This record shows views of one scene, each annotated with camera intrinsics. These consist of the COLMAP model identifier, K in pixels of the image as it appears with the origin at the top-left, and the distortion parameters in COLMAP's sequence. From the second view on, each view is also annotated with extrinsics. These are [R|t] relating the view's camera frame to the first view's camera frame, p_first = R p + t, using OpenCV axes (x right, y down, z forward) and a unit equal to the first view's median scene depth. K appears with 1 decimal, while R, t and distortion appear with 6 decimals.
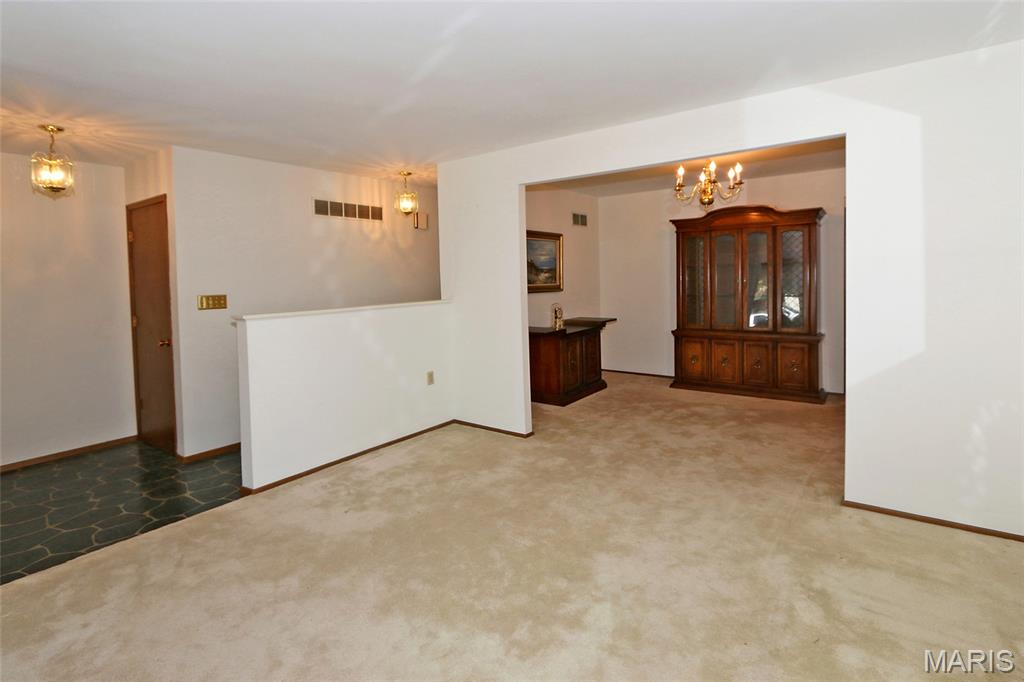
lens RADIAL K [[491.3, 0, 540.9], [0, 491.3, 300.7], [0, 0, 1]] dist [-0.004409, 0.001822]
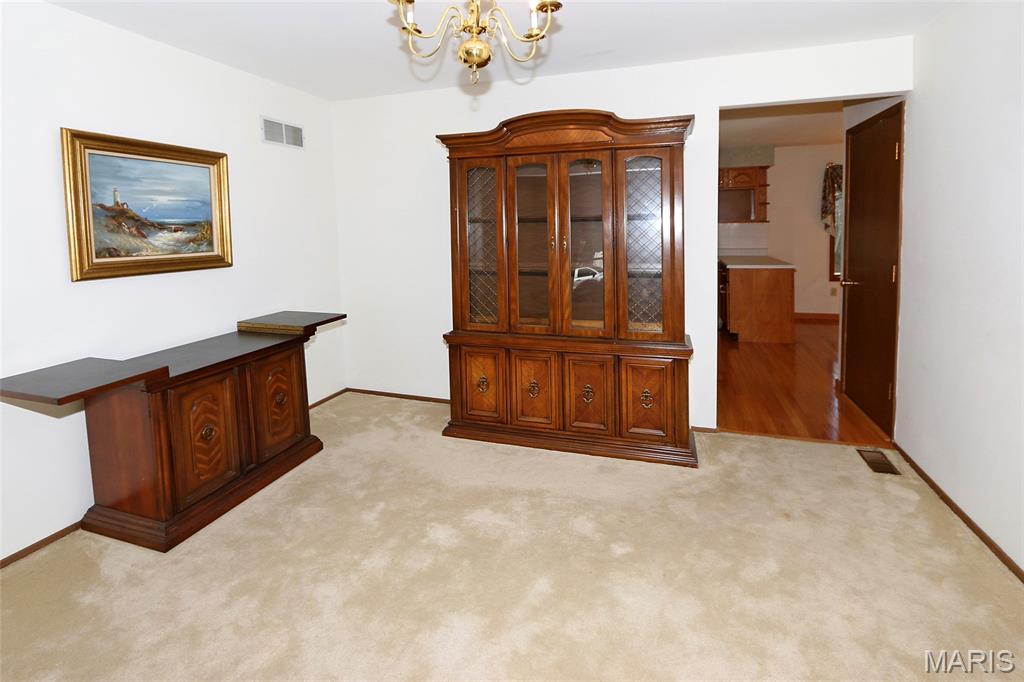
lens RADIAL K [[491.3, 0, 514.0], [0, 491.3, 259.0], [0, 0, 1]] dist [-0.004409, 0.001822]
pose [[0.956407, -0.016303, 0.291581, 0.183848], [0.014333, 0.999858, 0.008892, -0.029222], [-0.291685, -0.004325, 0.956505, 0.449582]]
